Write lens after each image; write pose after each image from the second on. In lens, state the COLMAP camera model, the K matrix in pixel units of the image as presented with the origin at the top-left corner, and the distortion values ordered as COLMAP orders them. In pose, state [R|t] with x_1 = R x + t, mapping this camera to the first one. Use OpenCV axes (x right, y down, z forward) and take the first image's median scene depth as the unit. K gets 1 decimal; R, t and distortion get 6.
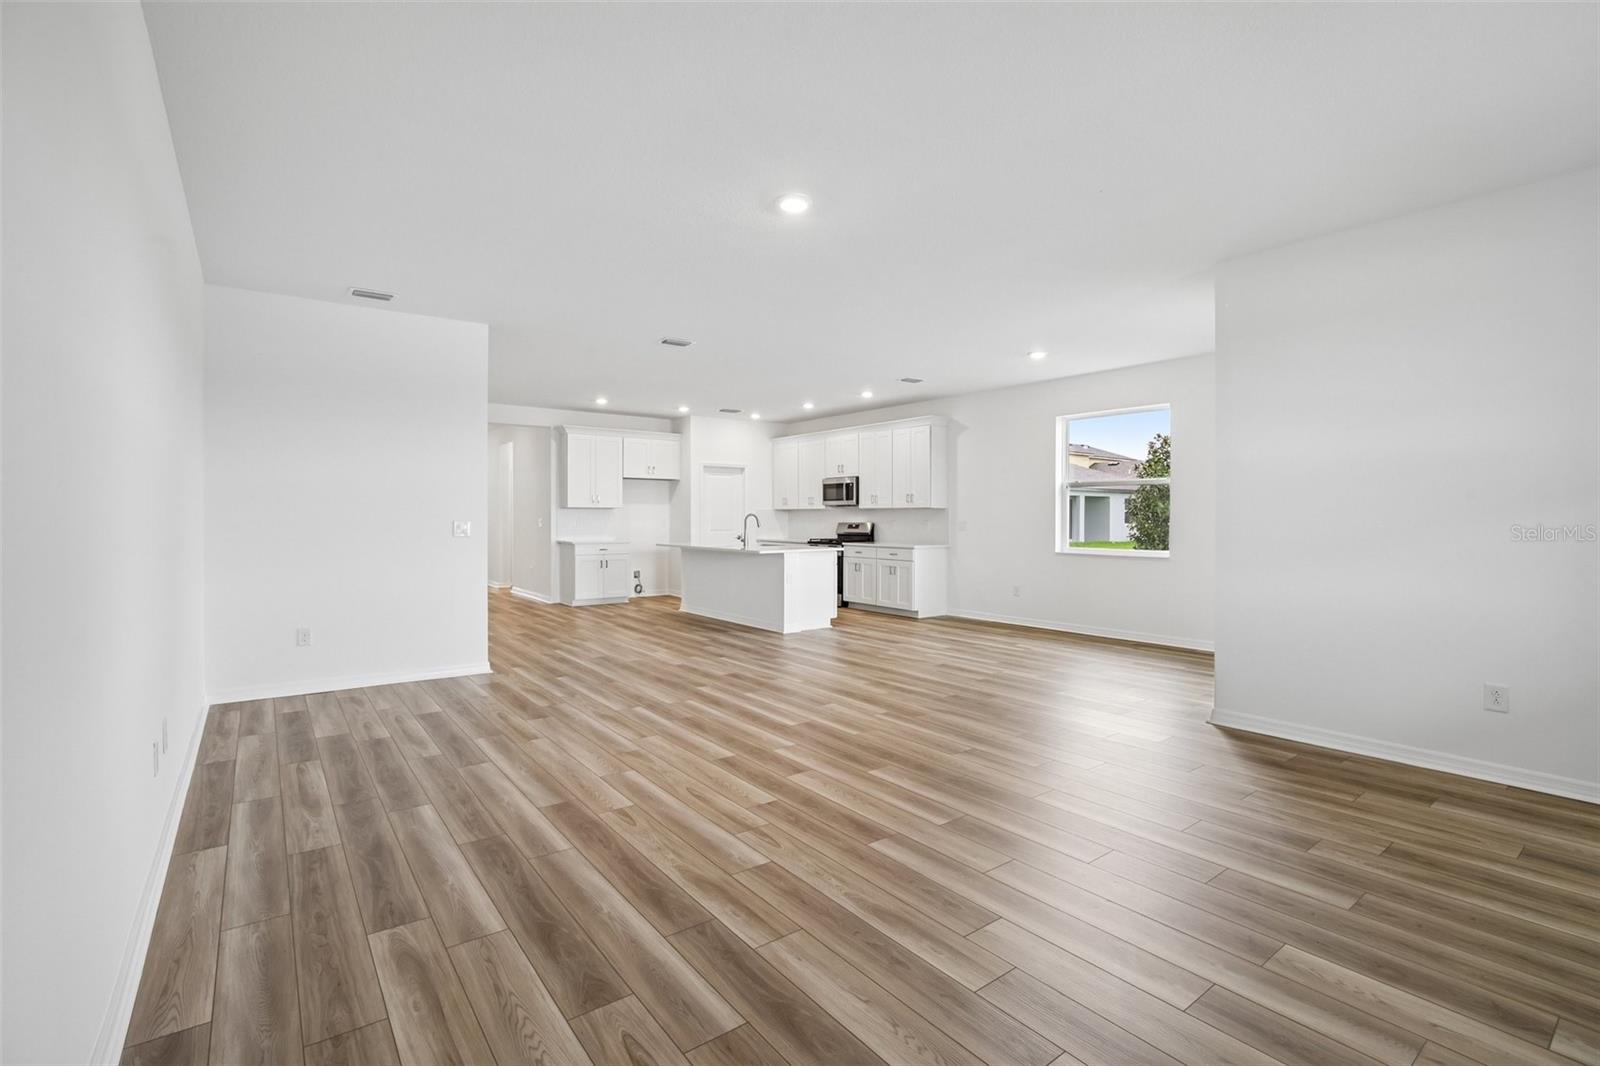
lens RADIAL K [[732.0, 0, 812.1], [0, 732.0, 523.1], [0, 0, 1]] dist [-0.033261, 0.006567]
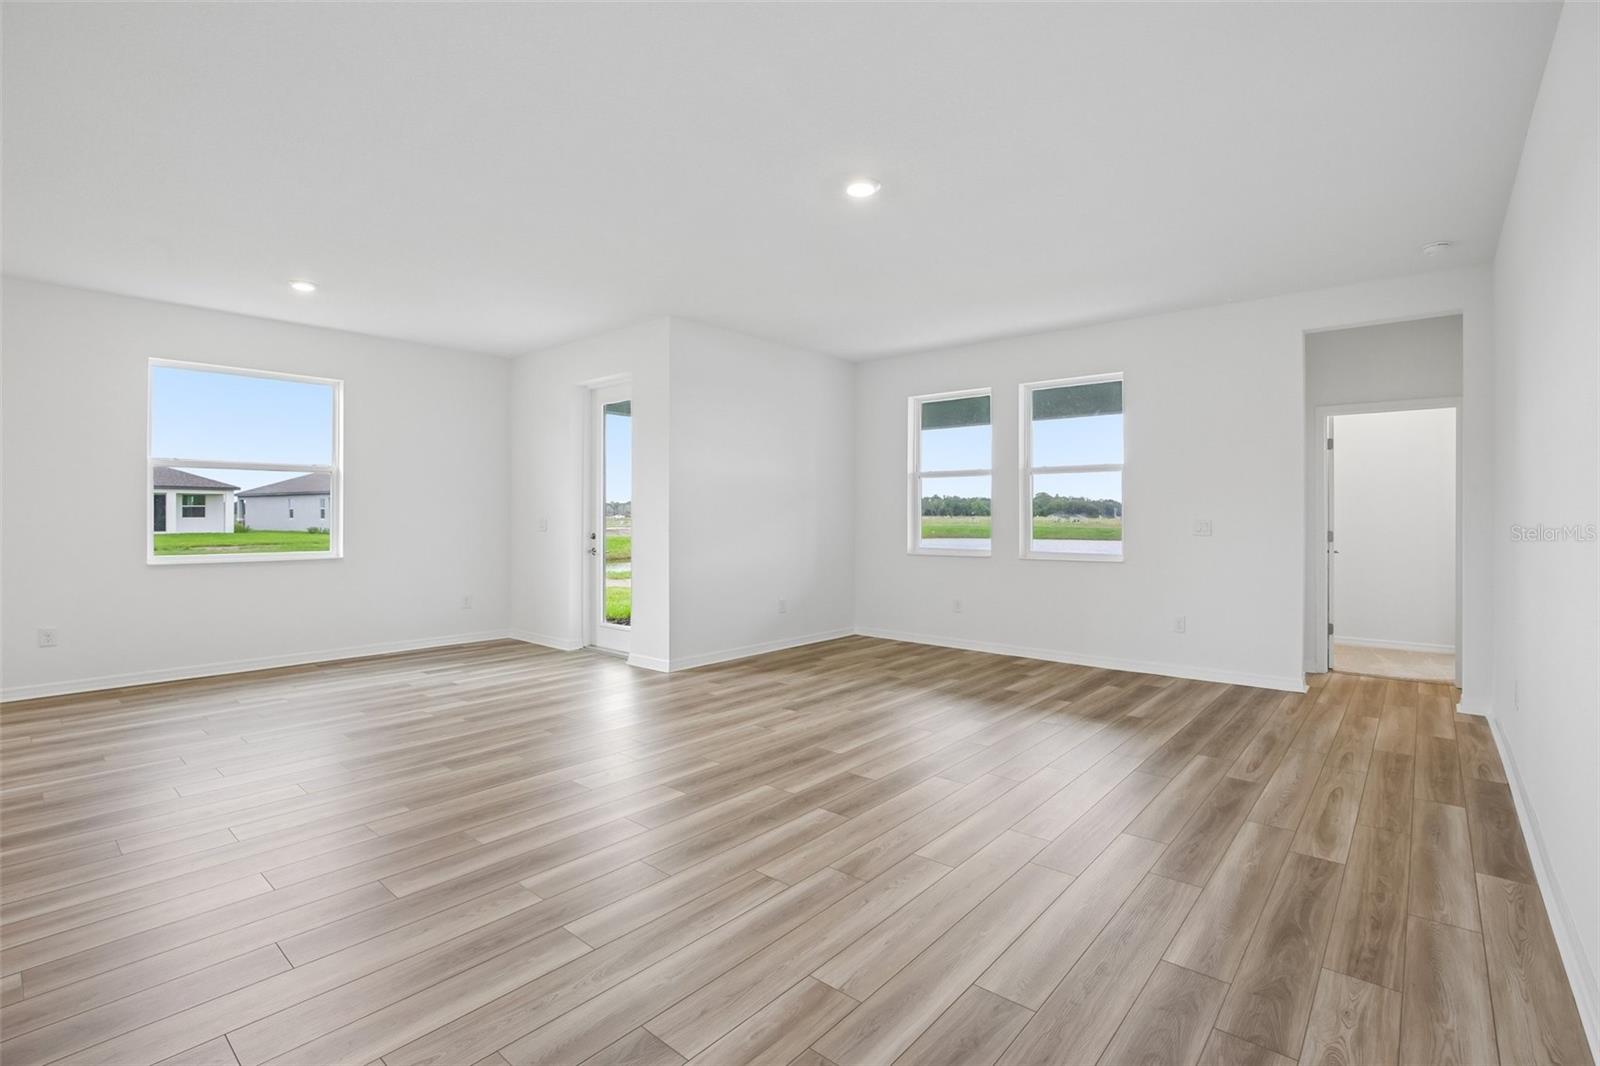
lens RADIAL K [[732.0, 0, 812.1], [0, 732.0, 523.1], [0, 0, 1]] dist [-0.033261, 0.006567]
pose [[-0.208778, -0.013405, 0.977871, -0.791041], [0.004644, 0.999881, 0.014699, -0.008207], [-0.977952, 0.007610, -0.208691, 1.048722]]
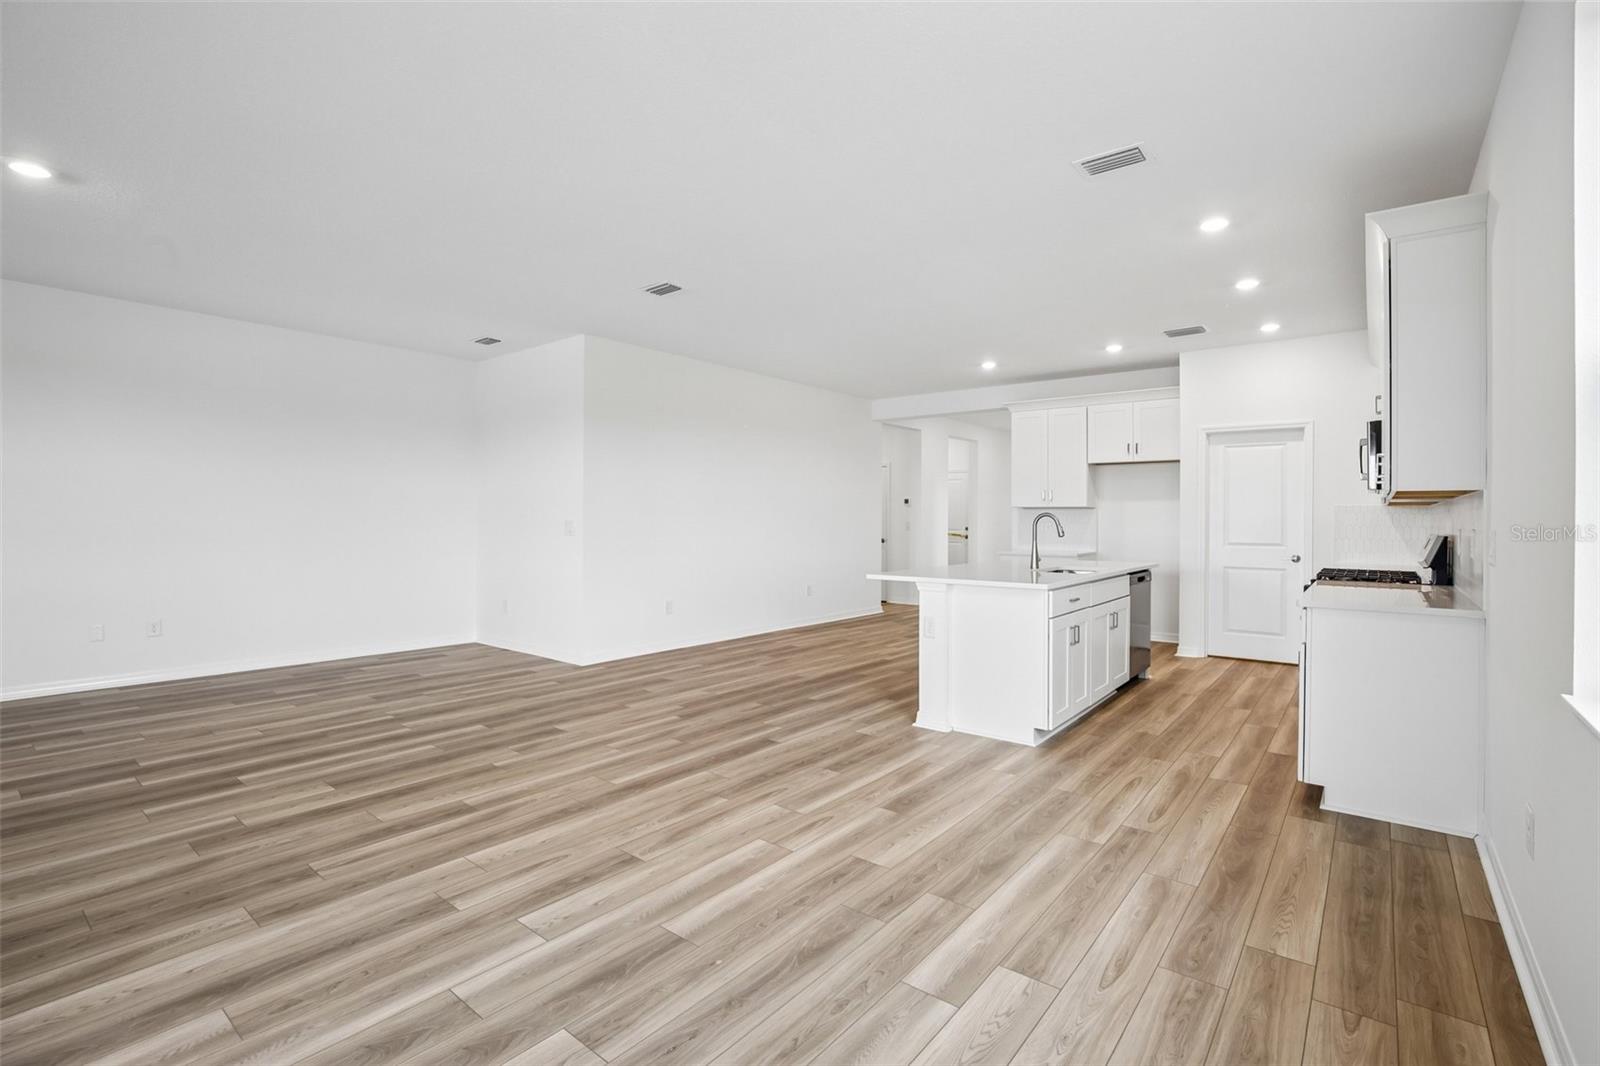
lens RADIAL K [[728.9, 0, 804.2], [0, 728.9, 518.3], [0, 0, 1]] dist [-0.027020, 0.000825]
pose [[0.240002, -0.001916, -0.970771, 0.886474], [-0.012634, 0.999907, -0.005097, -0.007208], [0.970690, 0.013488, 0.239955, 1.436180]]
